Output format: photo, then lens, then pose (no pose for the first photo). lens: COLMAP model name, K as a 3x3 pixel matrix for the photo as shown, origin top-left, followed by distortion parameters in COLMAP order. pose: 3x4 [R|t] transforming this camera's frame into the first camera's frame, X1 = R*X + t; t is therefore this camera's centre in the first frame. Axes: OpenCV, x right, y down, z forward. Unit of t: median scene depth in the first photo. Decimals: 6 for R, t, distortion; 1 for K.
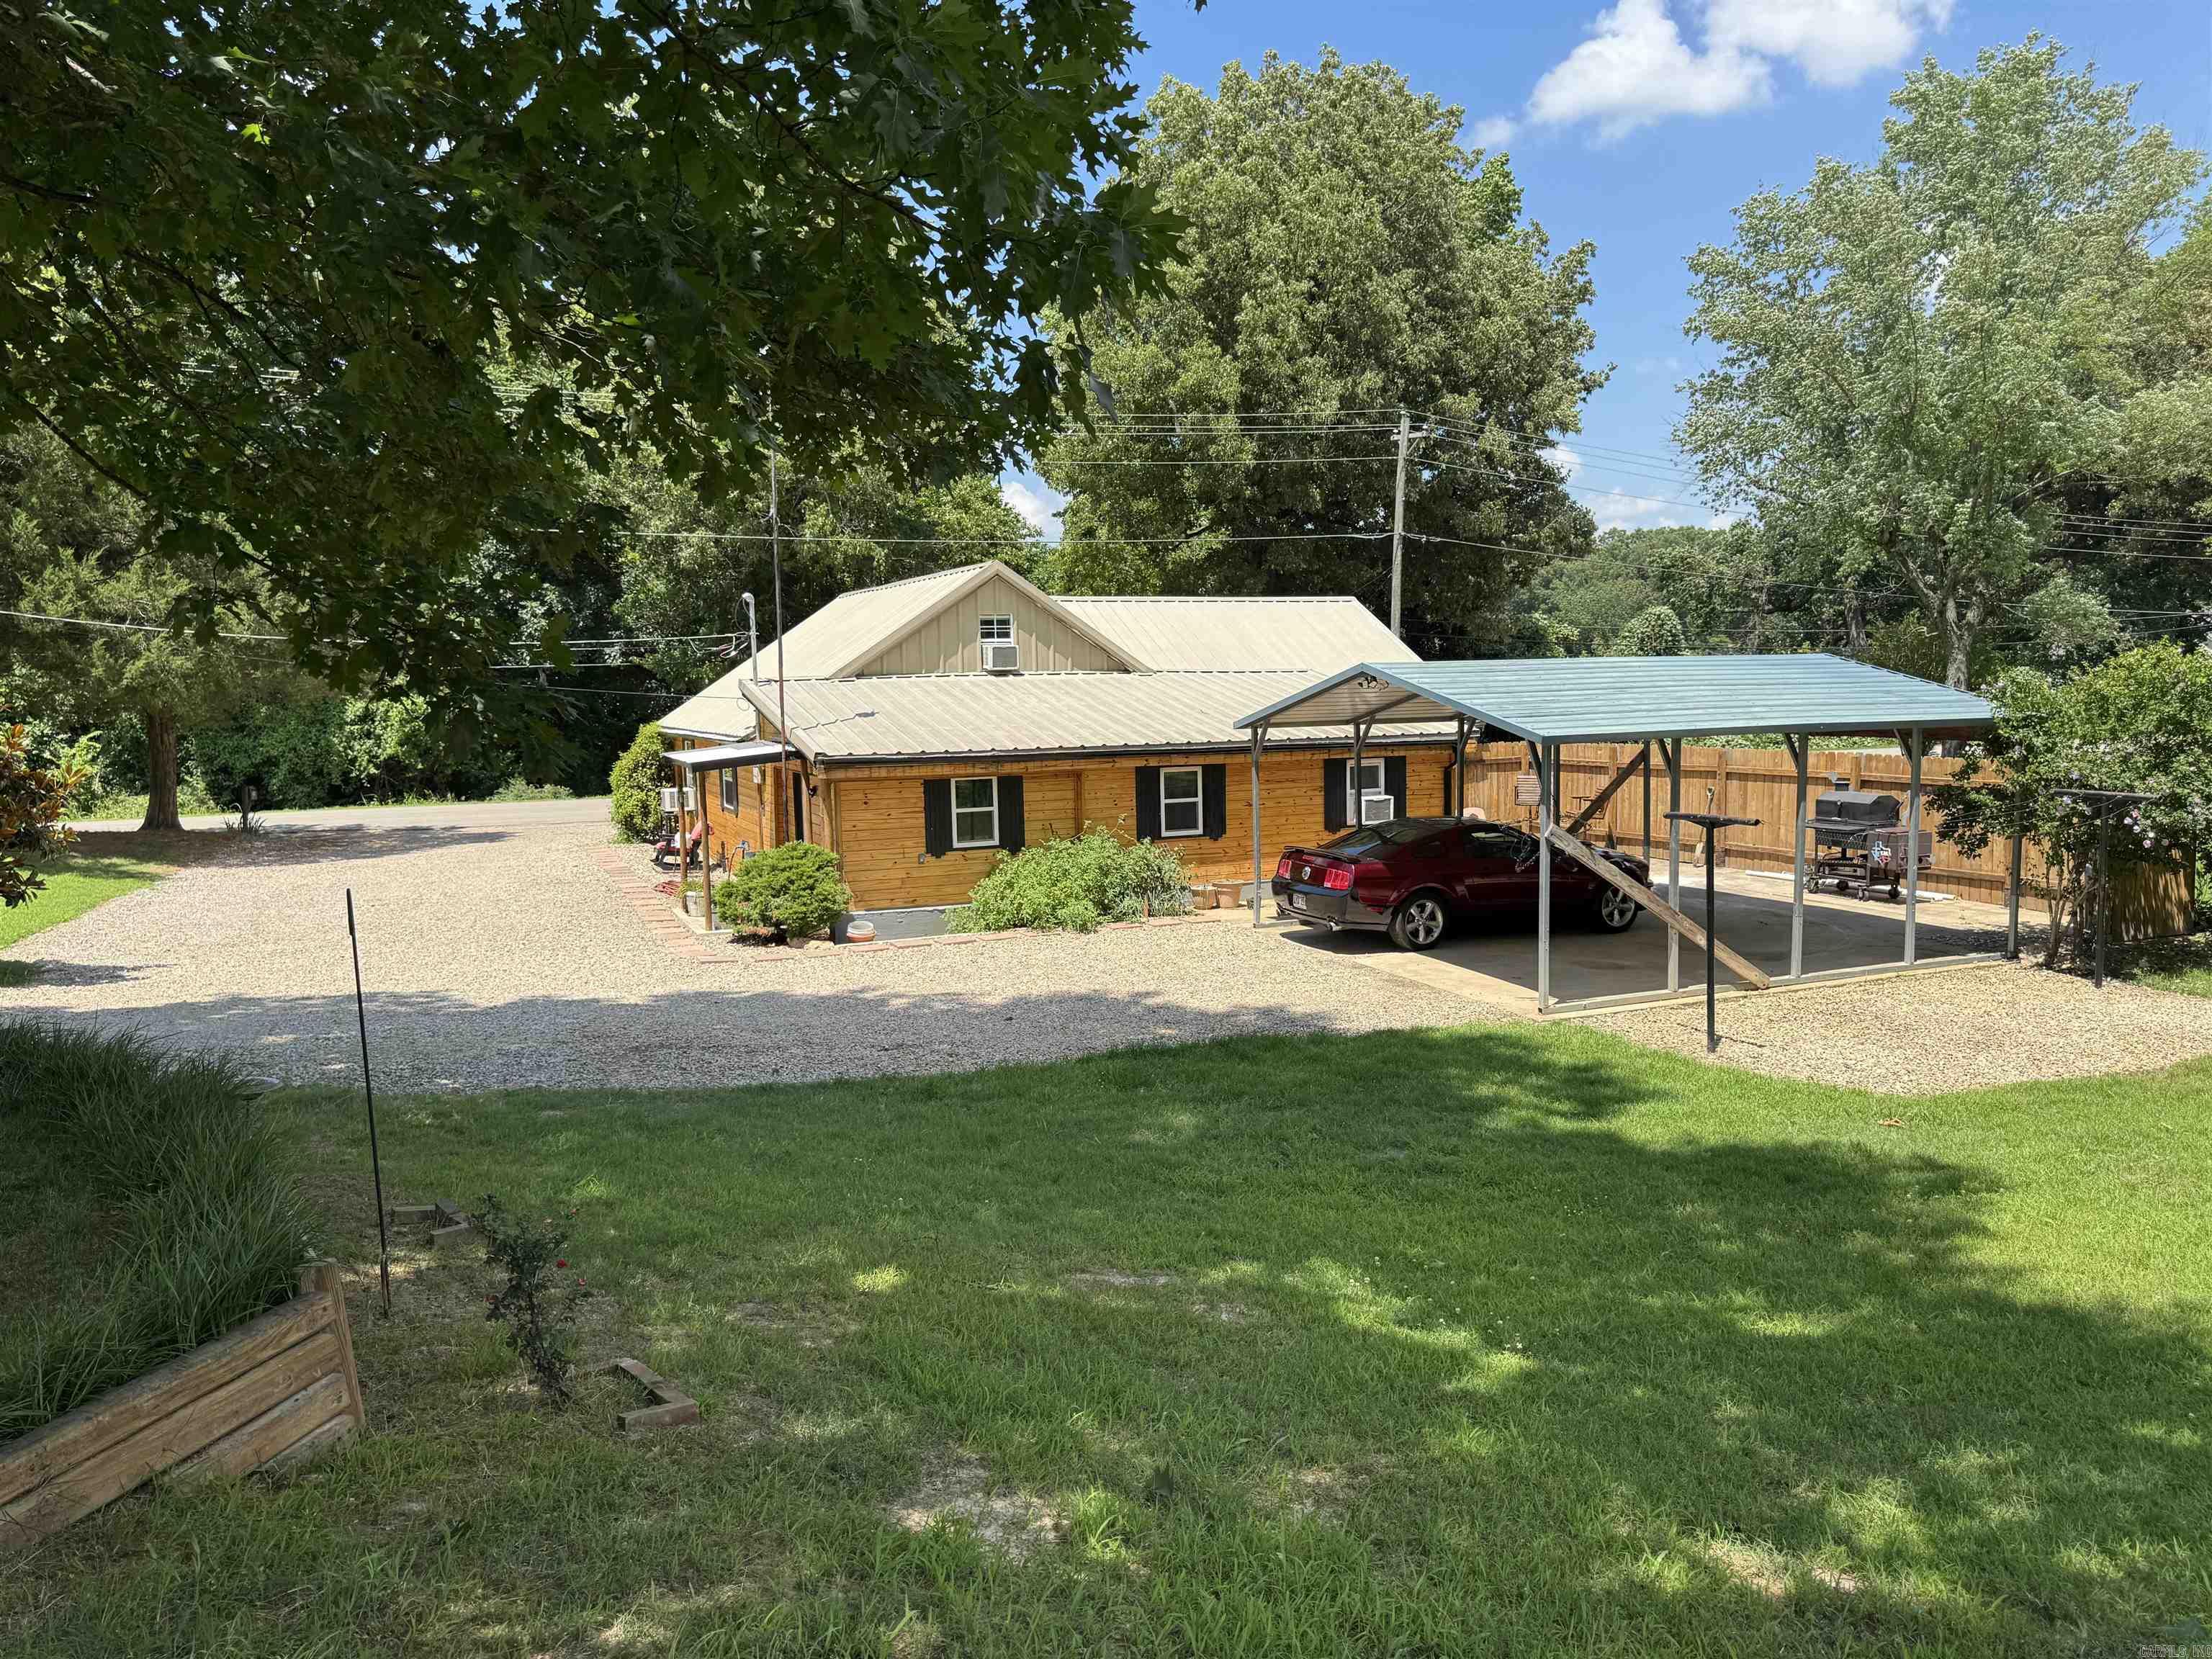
lens RADIAL K [[1555.3, 0, 1107.8], [0, 1555.3, 830.0], [0, 0, 1]] dist [0.044945, -0.049327]
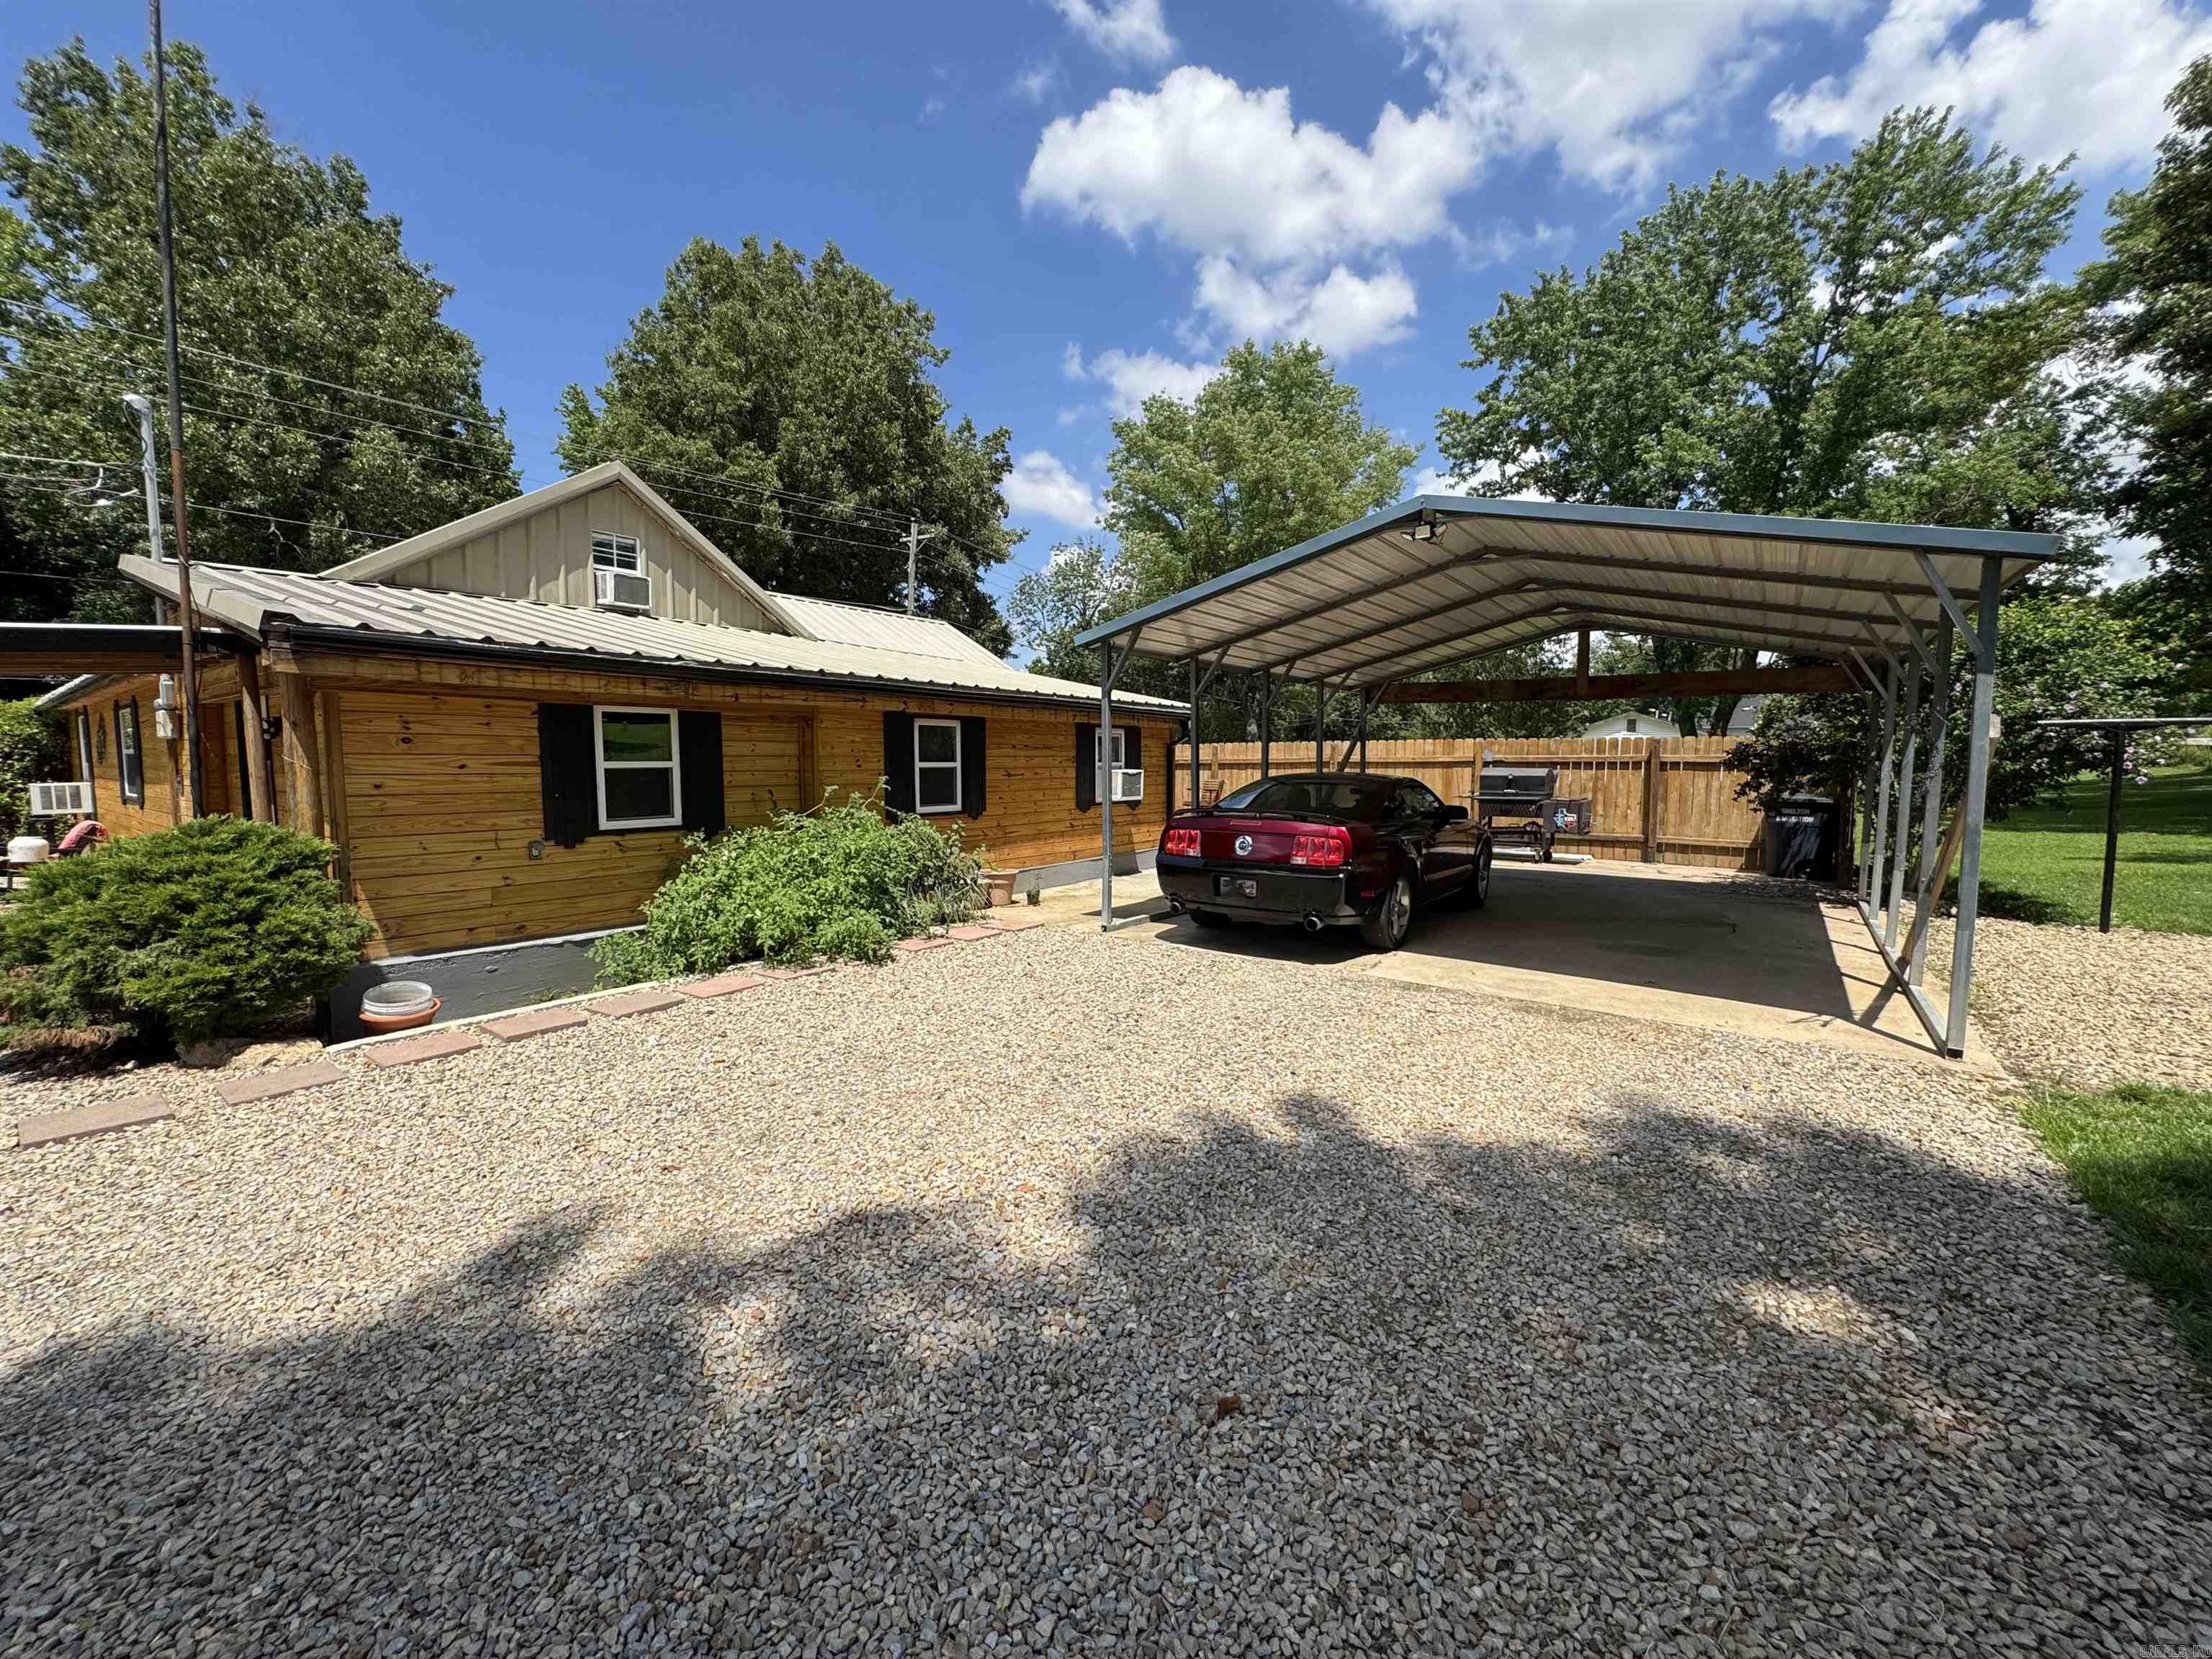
lens RADIAL K [[885.1, 0, 1090.0], [0, 885.1, 834.8], [0, 0, 1]] dist [-0.002352, 0.000775]
pose [[0.873796, -0.022683, 0.485764, -0.099993], [0.033223, 0.999362, -0.013097, 0.023556], [-0.485157, 0.027583, 0.873992, 0.630901]]
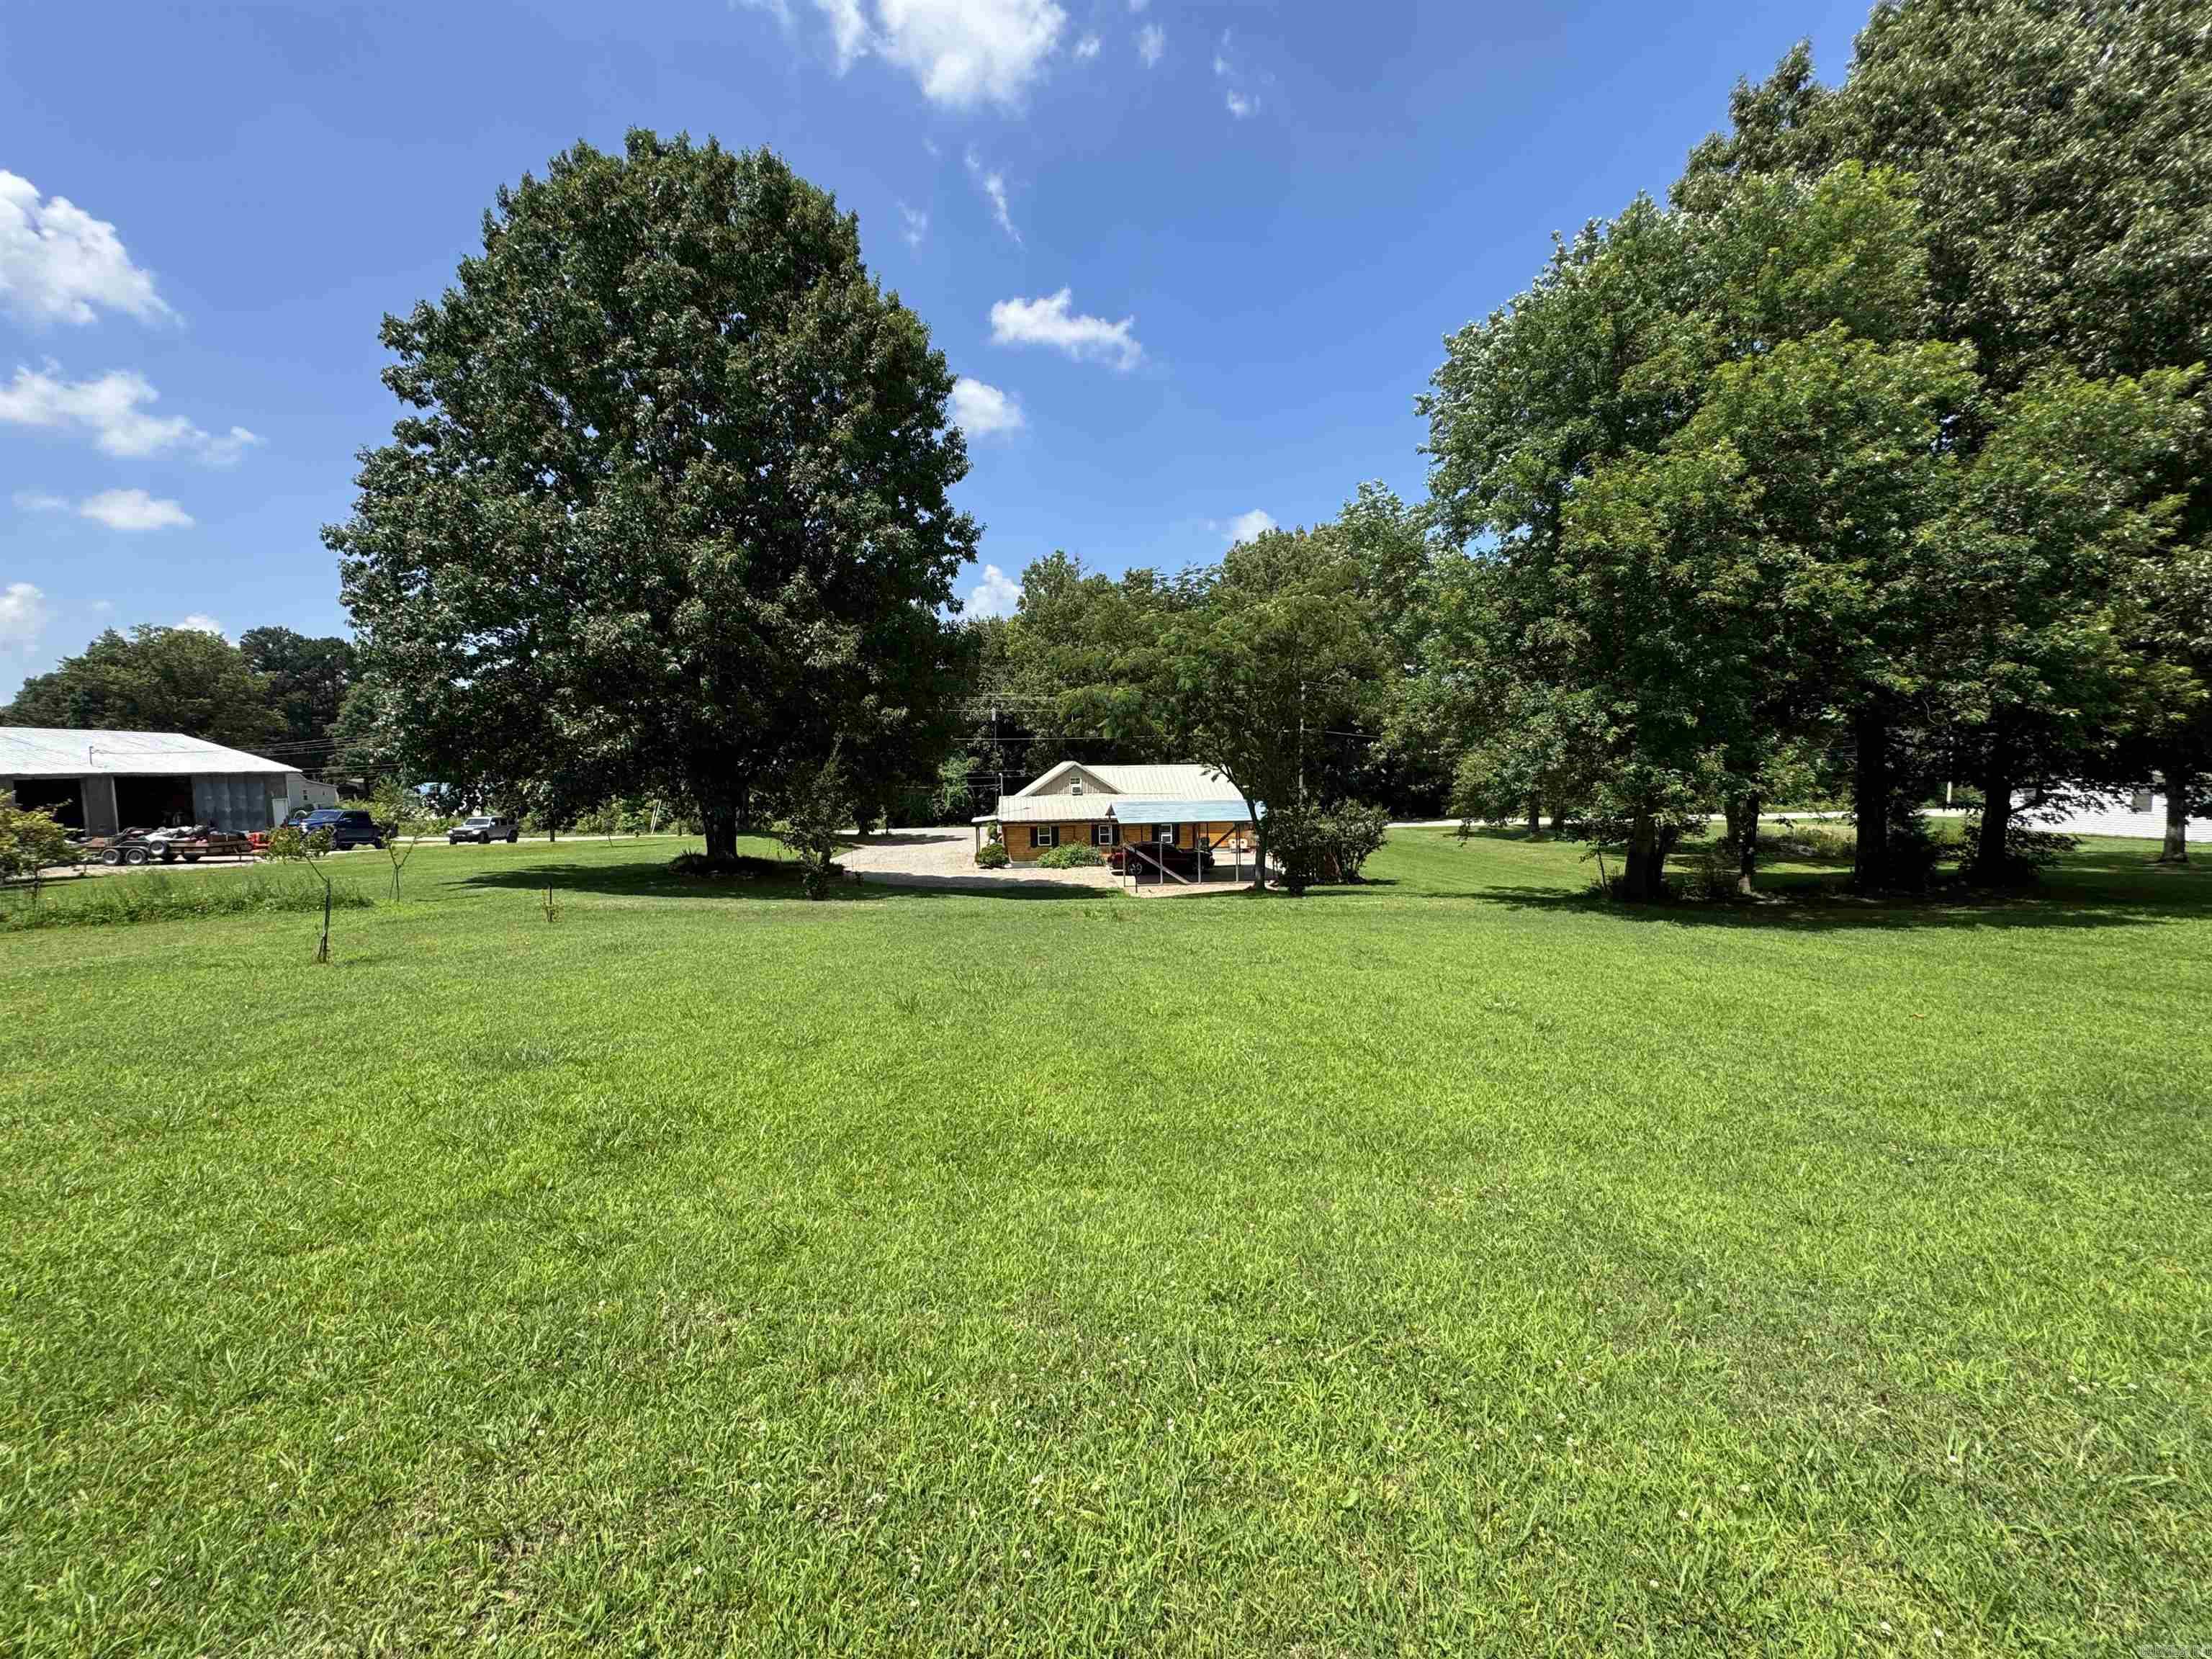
lens RADIAL K [[885.1, 0, 1105.2], [0, 885.1, 823.3], [0, 0, 1]] dist [-0.002352, 0.000775]
pose [[0.944459, 0.025099, -0.327668, 0.738716], [-0.031378, 0.999411, -0.013888, -0.017588], [0.327127, 0.023398, 0.944691, -0.934795]]
